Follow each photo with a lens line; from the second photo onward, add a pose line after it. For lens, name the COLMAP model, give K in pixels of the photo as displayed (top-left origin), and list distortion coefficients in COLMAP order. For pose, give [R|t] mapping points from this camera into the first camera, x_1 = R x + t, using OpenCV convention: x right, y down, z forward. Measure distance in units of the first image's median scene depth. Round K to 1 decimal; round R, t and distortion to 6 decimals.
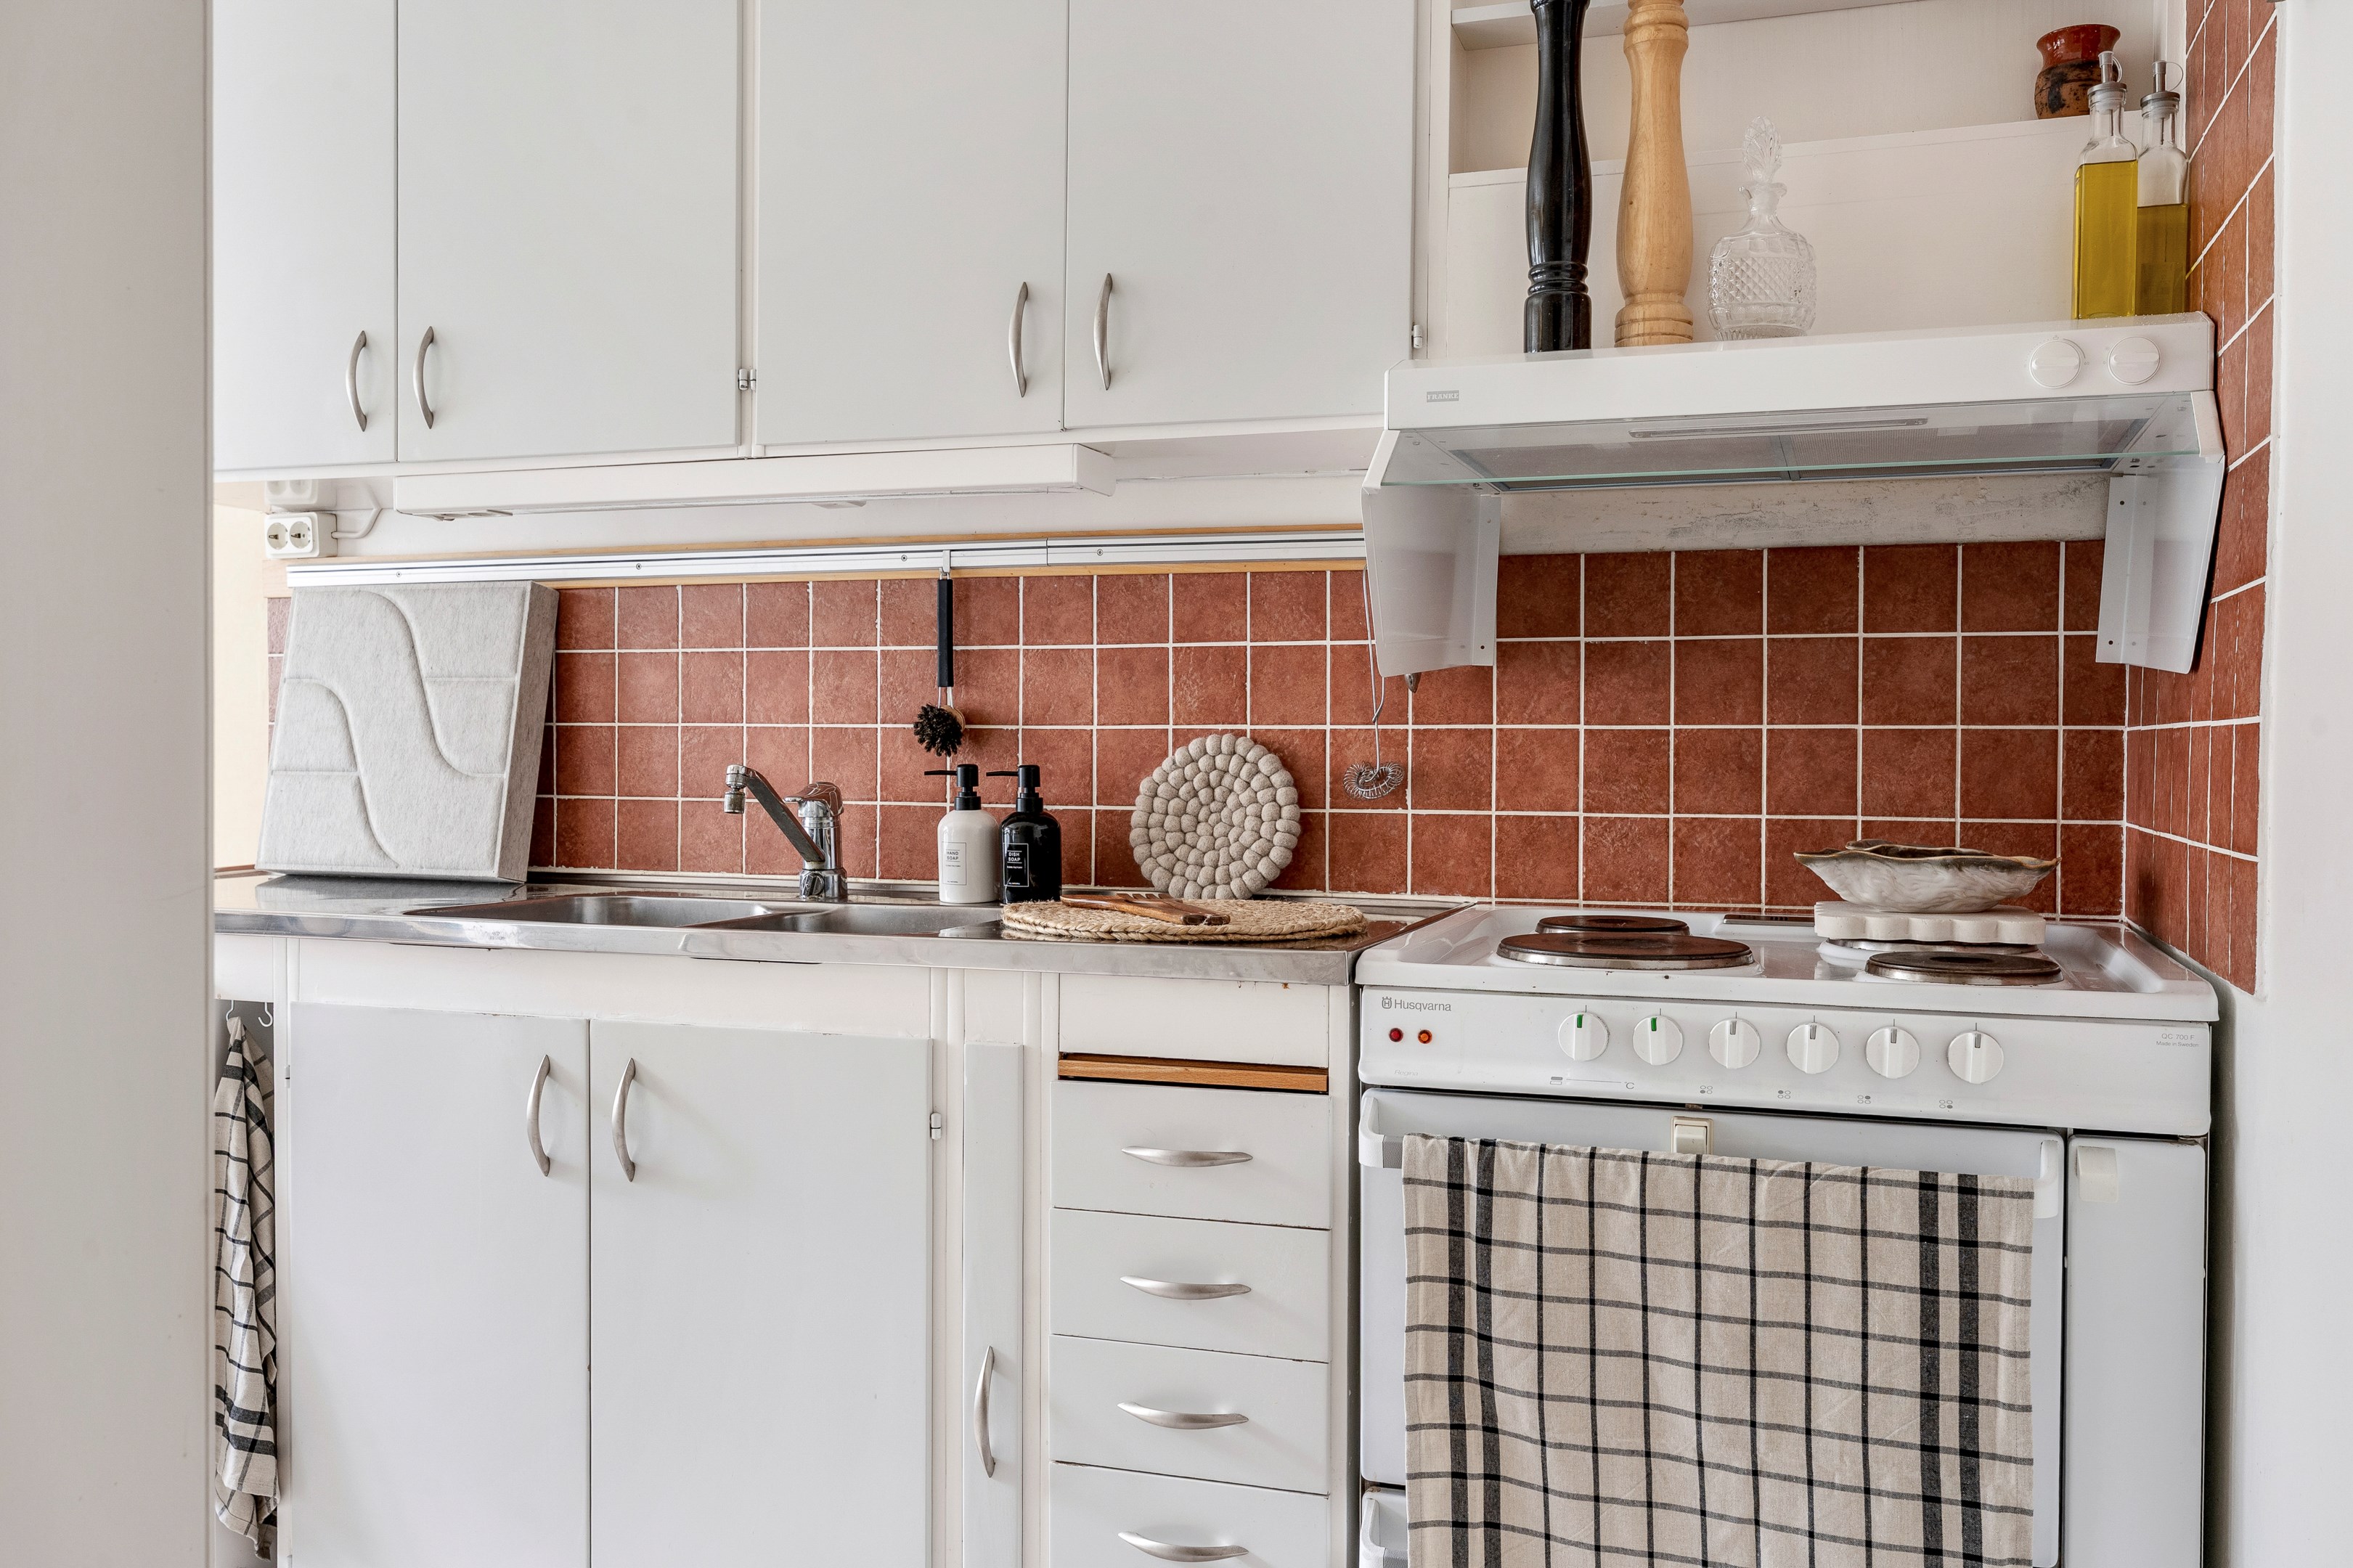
lens RADIAL K [[1952.4, 0, 1176.5], [0, 1952.4, 784.0], [0, 0, 1]] dist [0.003804, 0.002916]
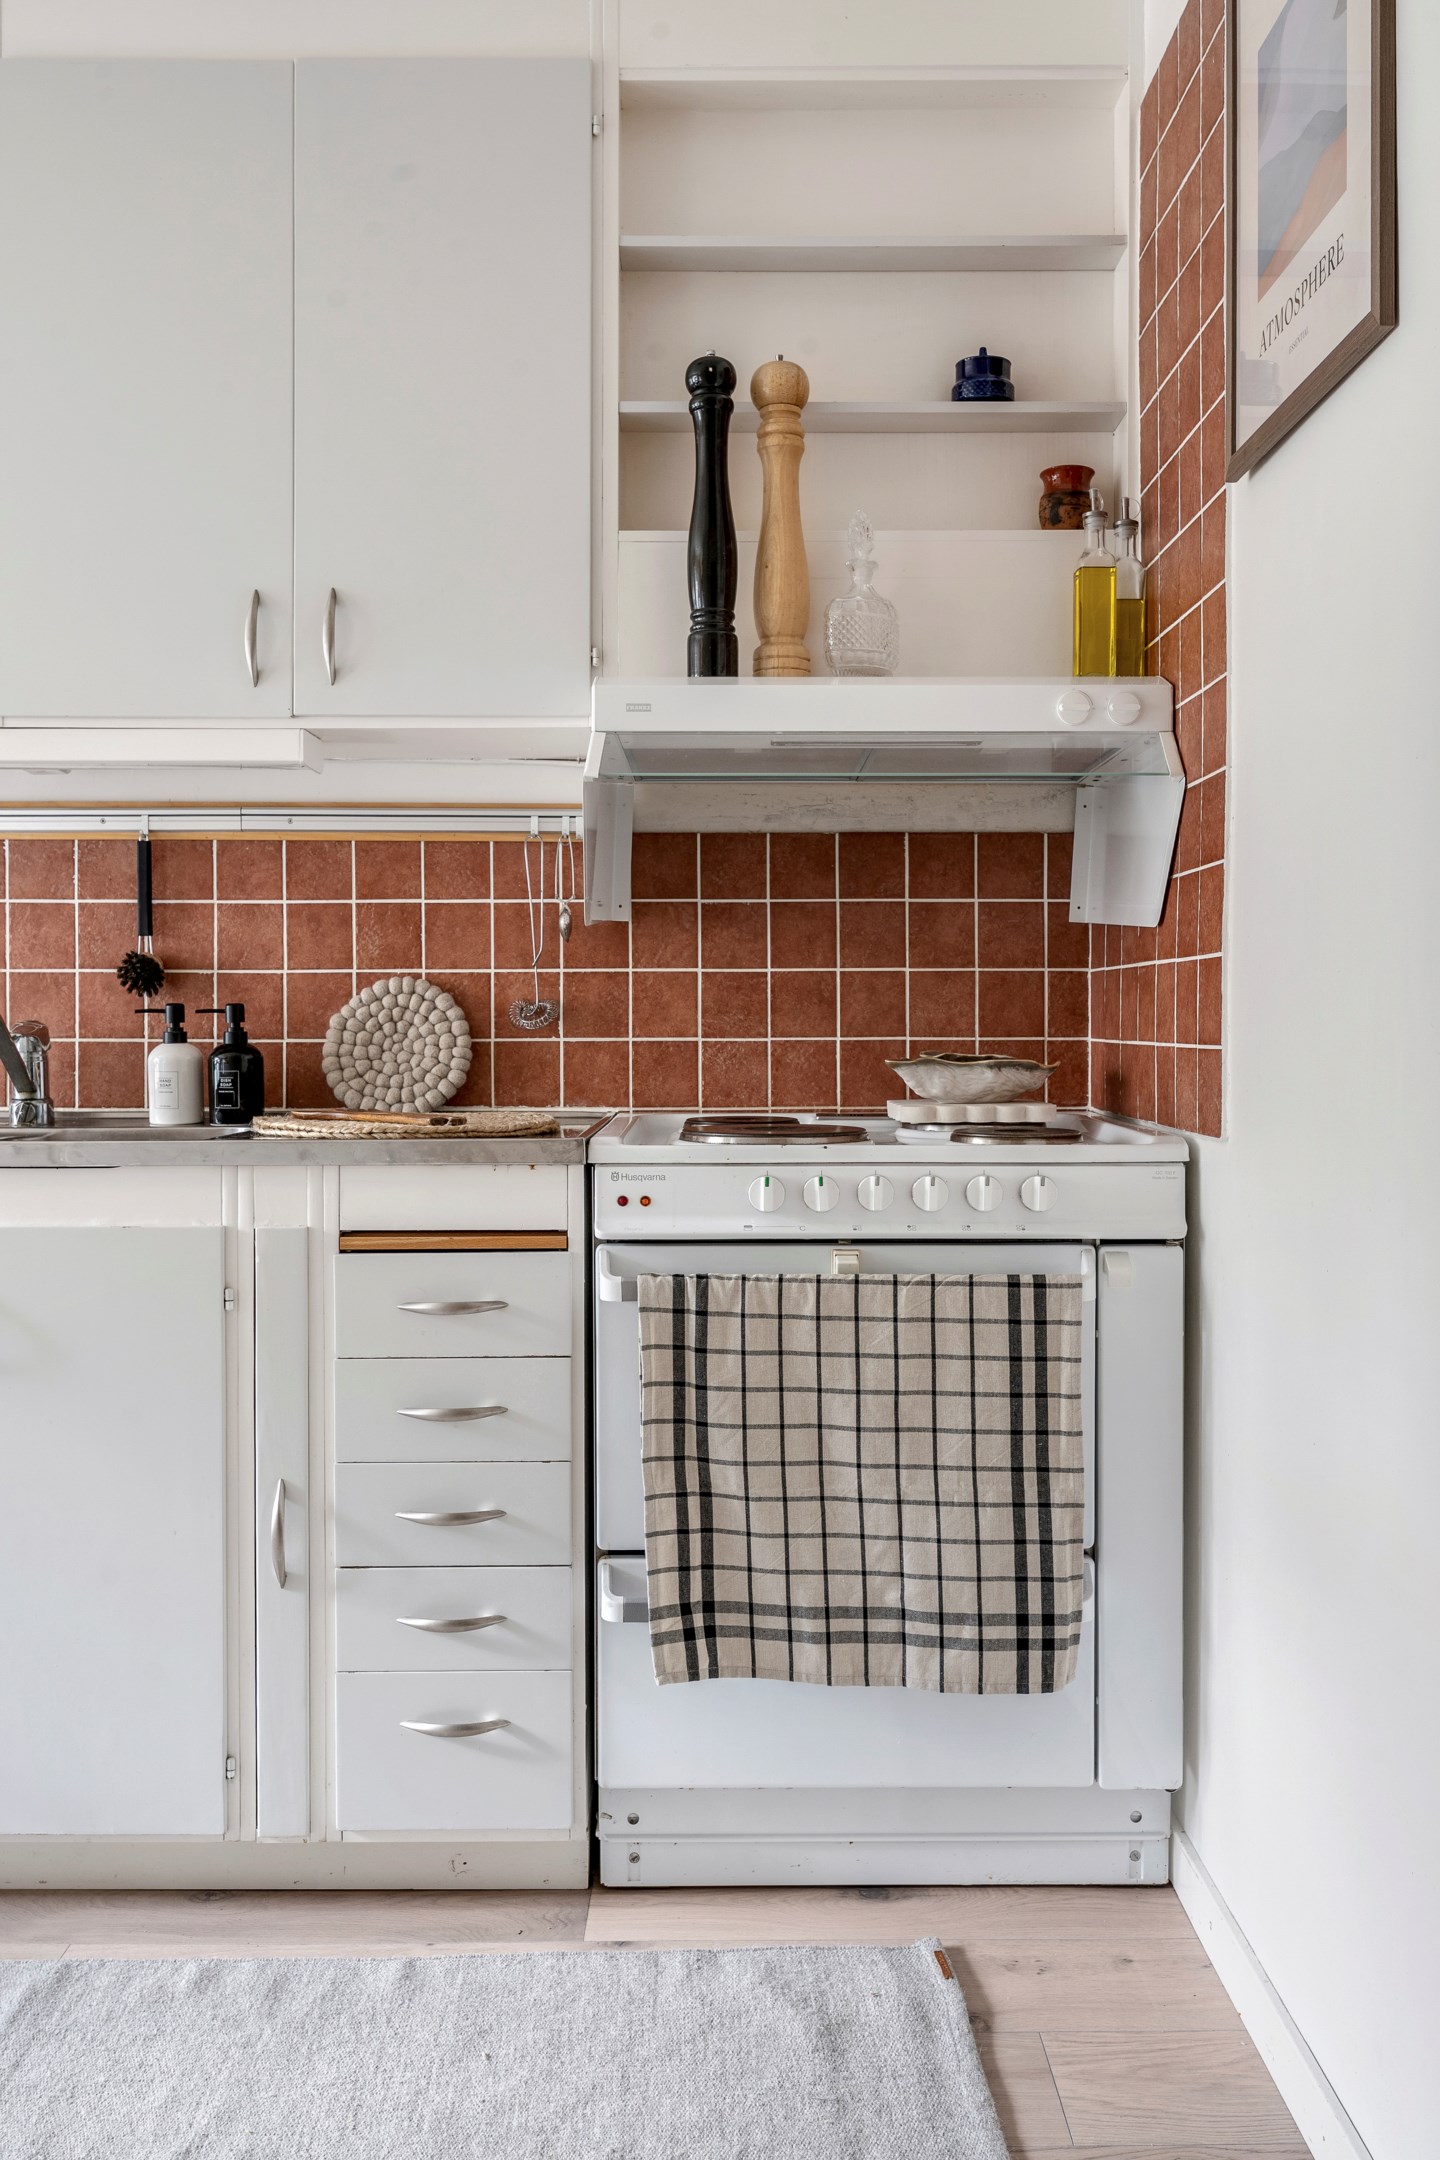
lens RADIAL K [[1866.2, 0, 716.7], [0, 1866.2, 1039.4], [0, 0, 1]] dist [0.005666, -0.003326]
pose [[0.945411, -0.009827, 0.325732, -0.210401], [0.012077, 0.999915, -0.004885, 0.025965], [-0.325657, 0.008552, 0.945449, -0.172861]]
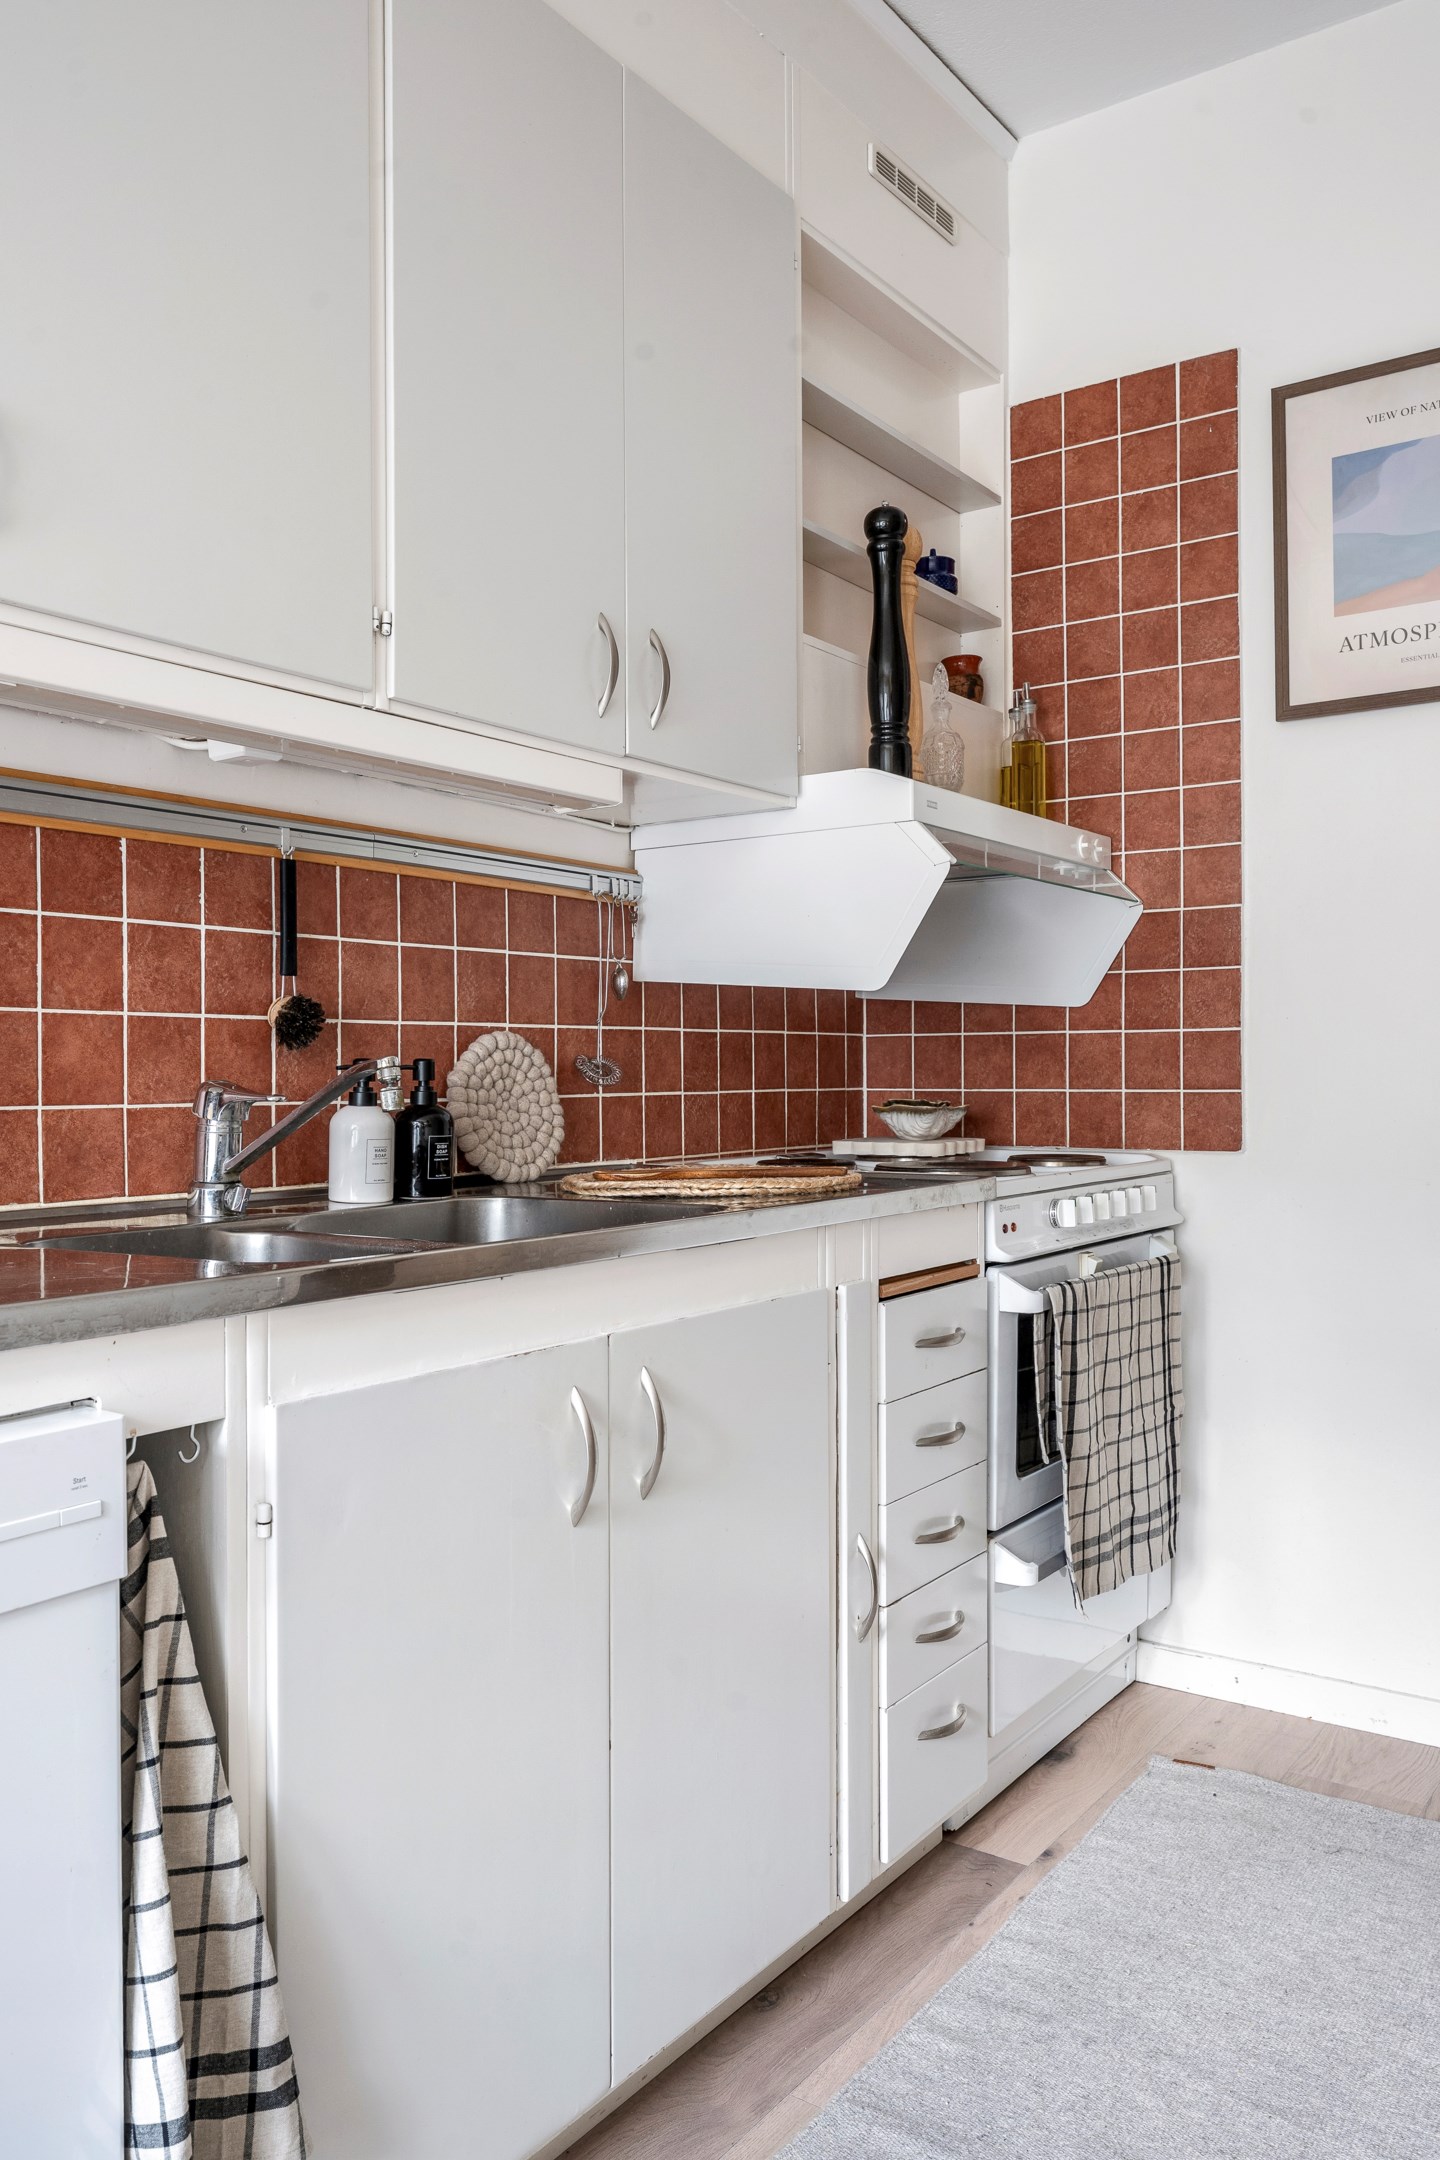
lens RADIAL K [[1647.9, 0, 722.9], [0, 1647.9, 1066.7], [0, 0, 1]] dist [0.005191, 0.002210]
pose [[0.276029, -0.004917, 0.961137, -1.080332], [0.023799, 0.999715, -0.001721, -0.000516], [-0.960855, 0.023349, 0.276067, 0.781519]]
